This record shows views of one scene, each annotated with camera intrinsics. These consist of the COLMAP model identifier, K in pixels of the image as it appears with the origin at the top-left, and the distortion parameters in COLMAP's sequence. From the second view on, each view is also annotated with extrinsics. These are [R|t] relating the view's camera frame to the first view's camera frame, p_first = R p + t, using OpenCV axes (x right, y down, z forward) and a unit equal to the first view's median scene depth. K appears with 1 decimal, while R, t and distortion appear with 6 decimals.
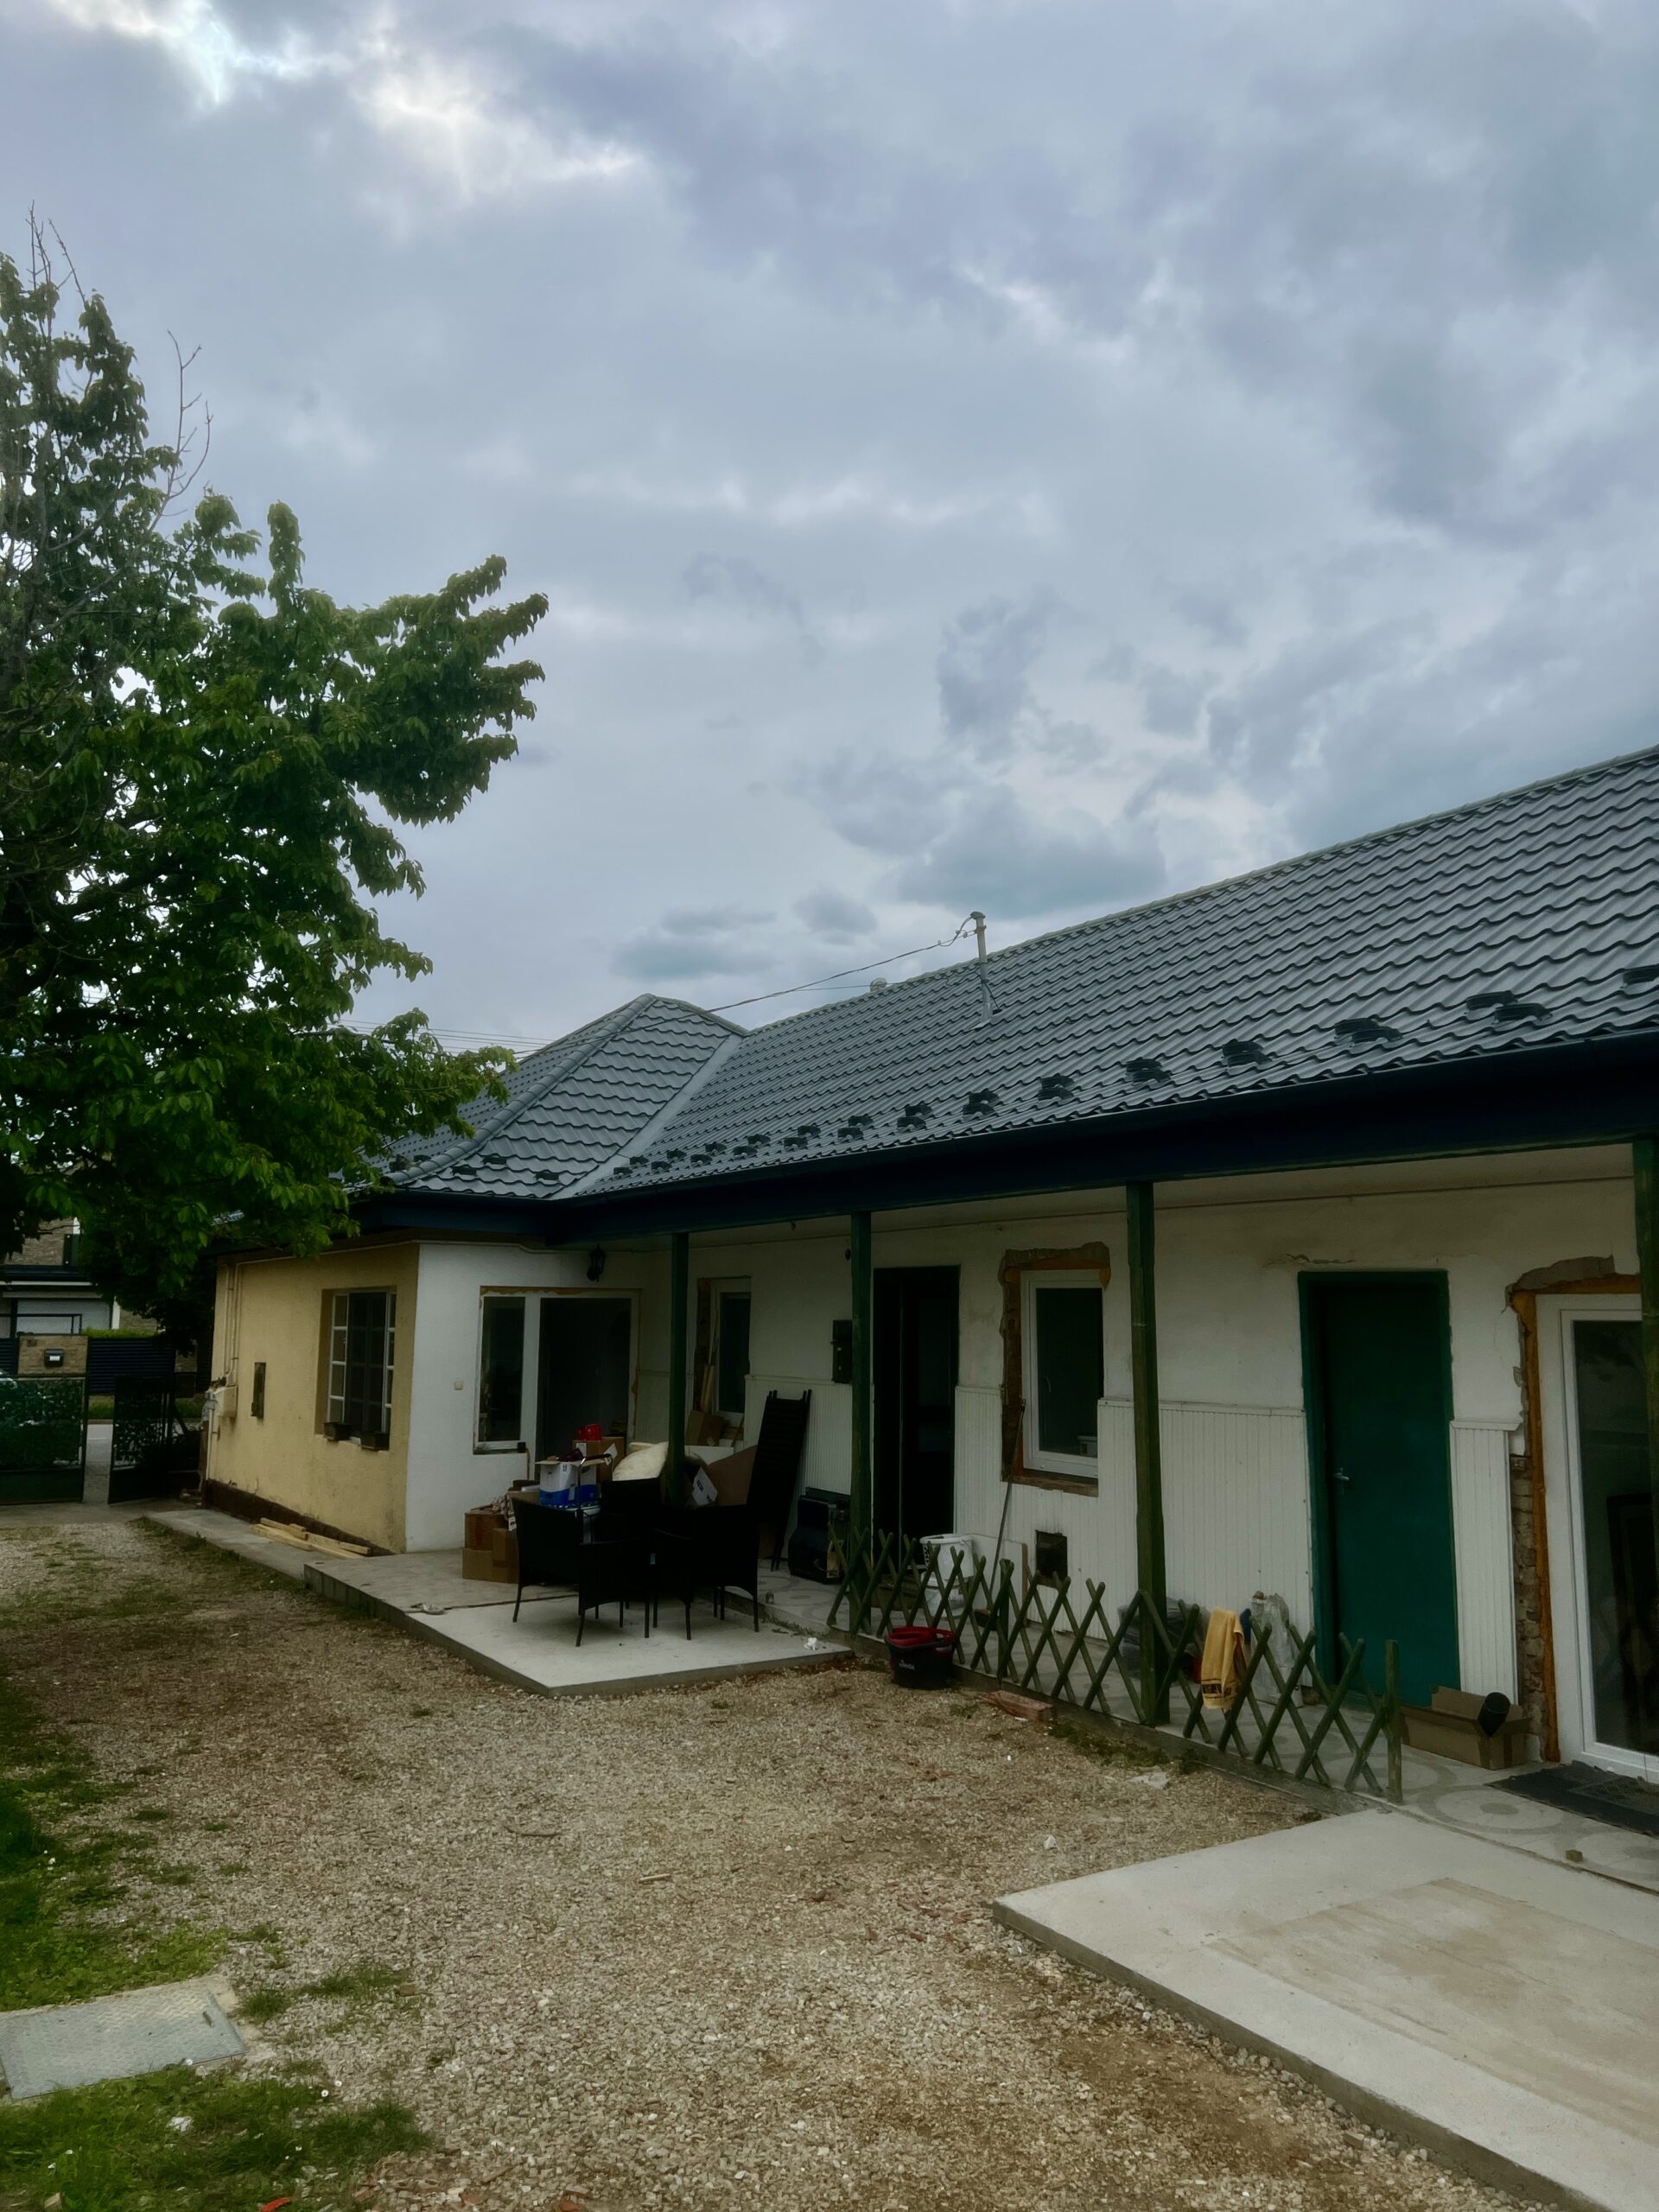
lens RADIAL K [[1651.3, 0, 834.2], [0, 1651.3, 1105.2], [0, 0, 1]] dist [0.084514, -0.060759]
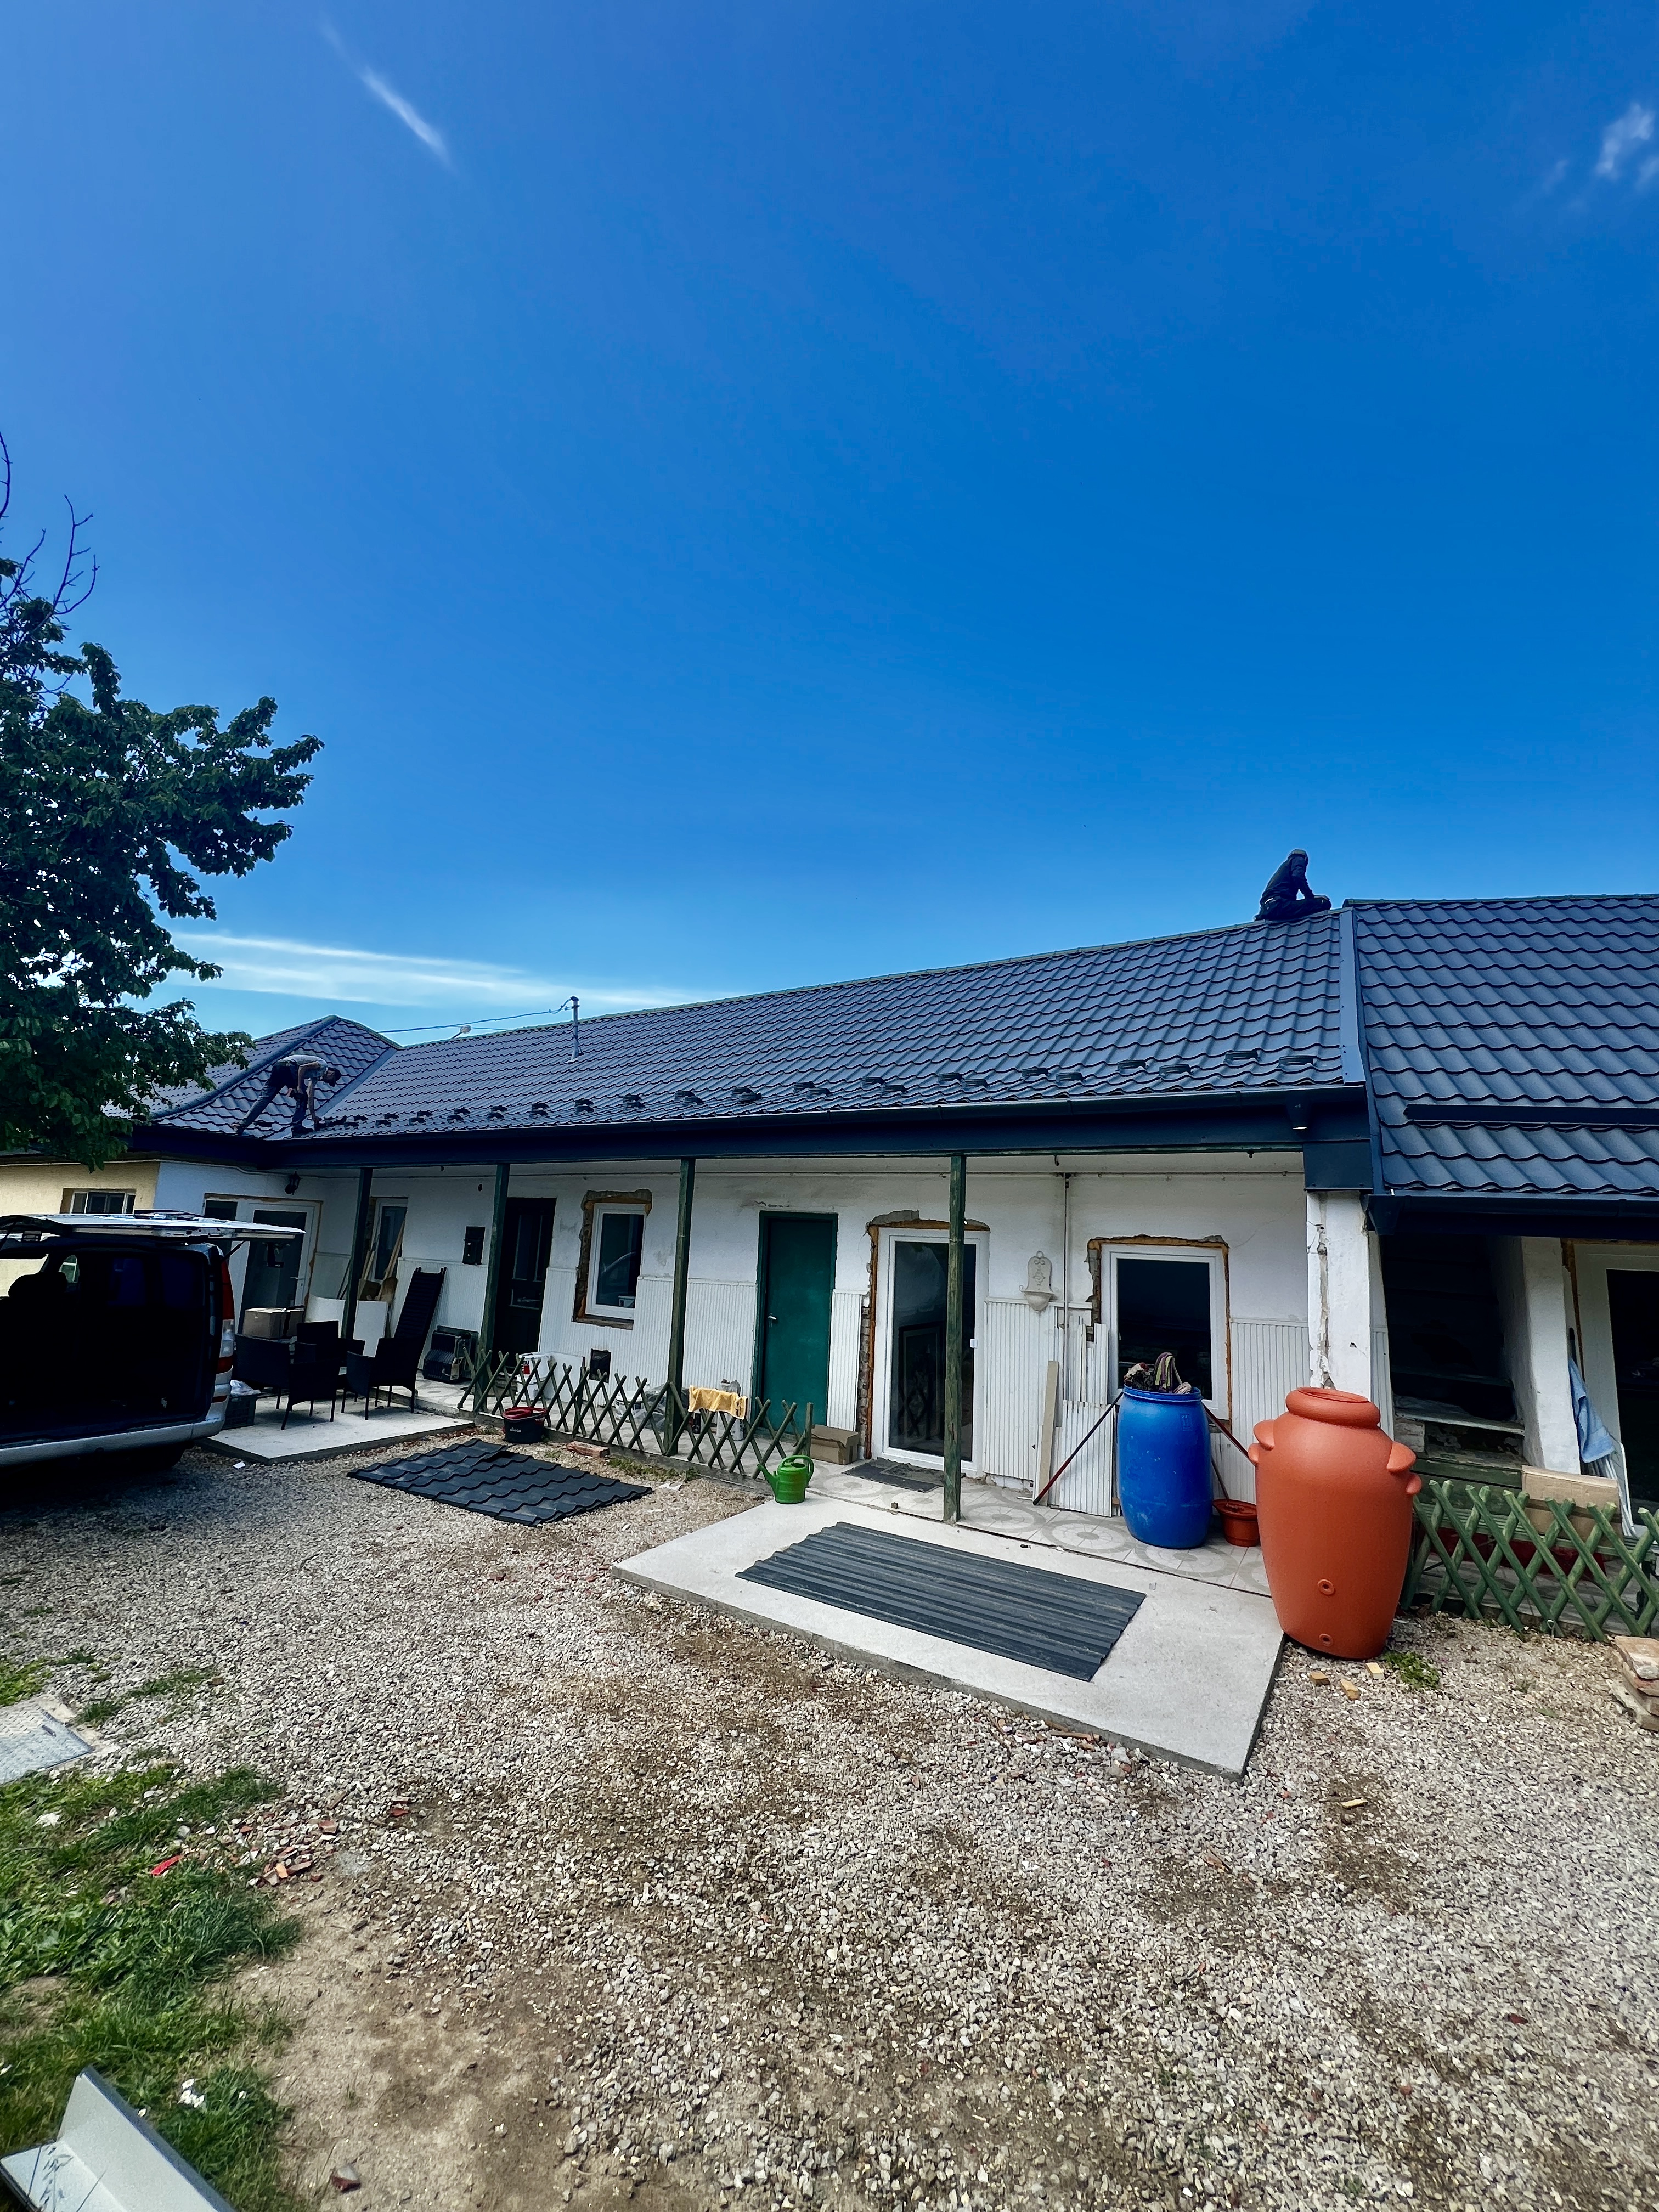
lens RADIAL K [[882.9, 0, 827.8], [0, 882.9, 1121.7], [0, 0, 1]] dist [0.023156, -0.000767]
pose [[0.901897, 0.094990, 0.421378, -0.093866], [-0.096026, 0.995201, -0.018817, 0.011666], [-0.421143, -0.023492, 0.906690, 0.064026]]
